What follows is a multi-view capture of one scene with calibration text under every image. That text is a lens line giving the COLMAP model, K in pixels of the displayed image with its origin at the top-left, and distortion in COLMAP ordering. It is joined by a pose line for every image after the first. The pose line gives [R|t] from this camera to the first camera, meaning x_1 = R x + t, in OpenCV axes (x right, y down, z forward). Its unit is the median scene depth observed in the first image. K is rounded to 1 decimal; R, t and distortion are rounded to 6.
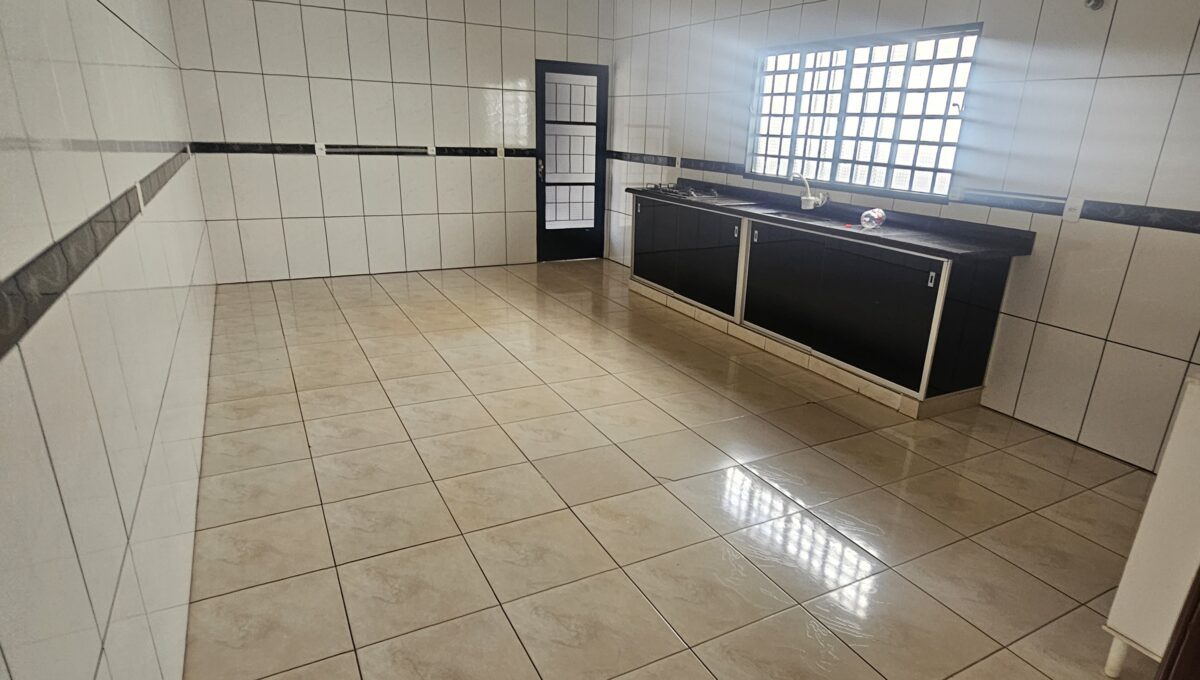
lens RADIAL K [[677.6, 0, 600.0], [0, 677.6, 340.0], [0, 0, 1]] dist [0.022616, 0.000247]
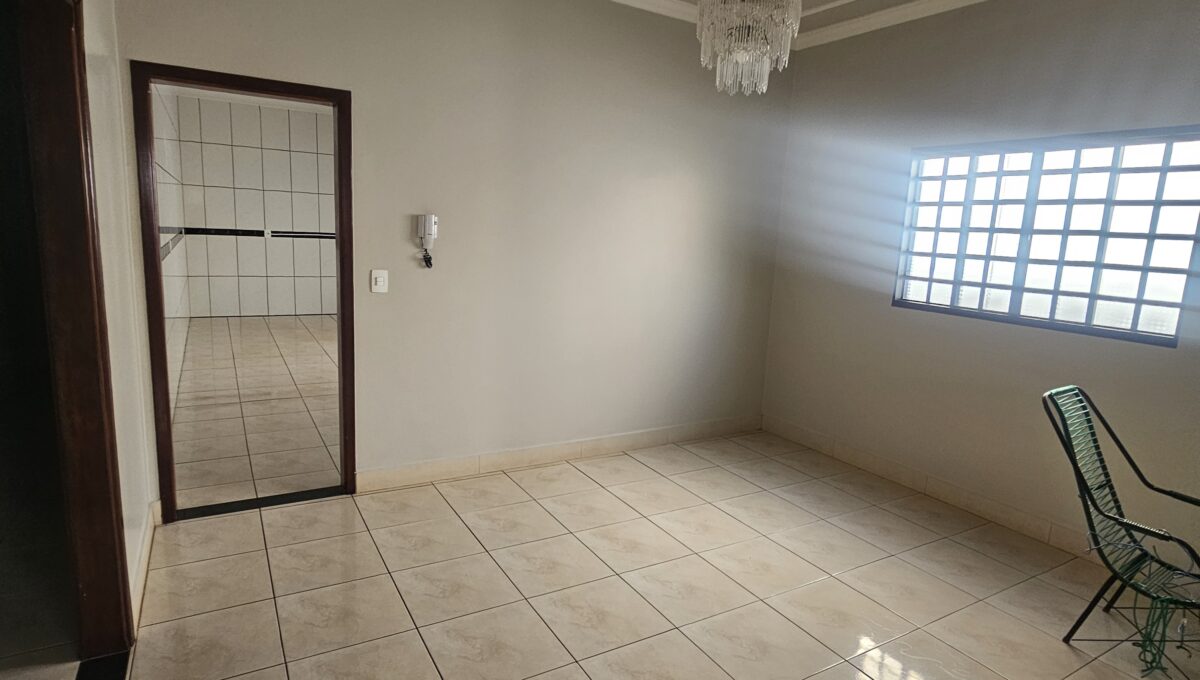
lens RADIAL K [[654.0, 0, 600.0], [0, 654.0, 340.0], [0, 0, 1]] dist [-0.015168, -0.000642]
pose [[0.998315, 0.010124, 0.057130, 0.250789], [-0.002040, 0.990175, -0.139818, 0.158011], [-0.057985, 0.139466, 0.988528, -0.453323]]
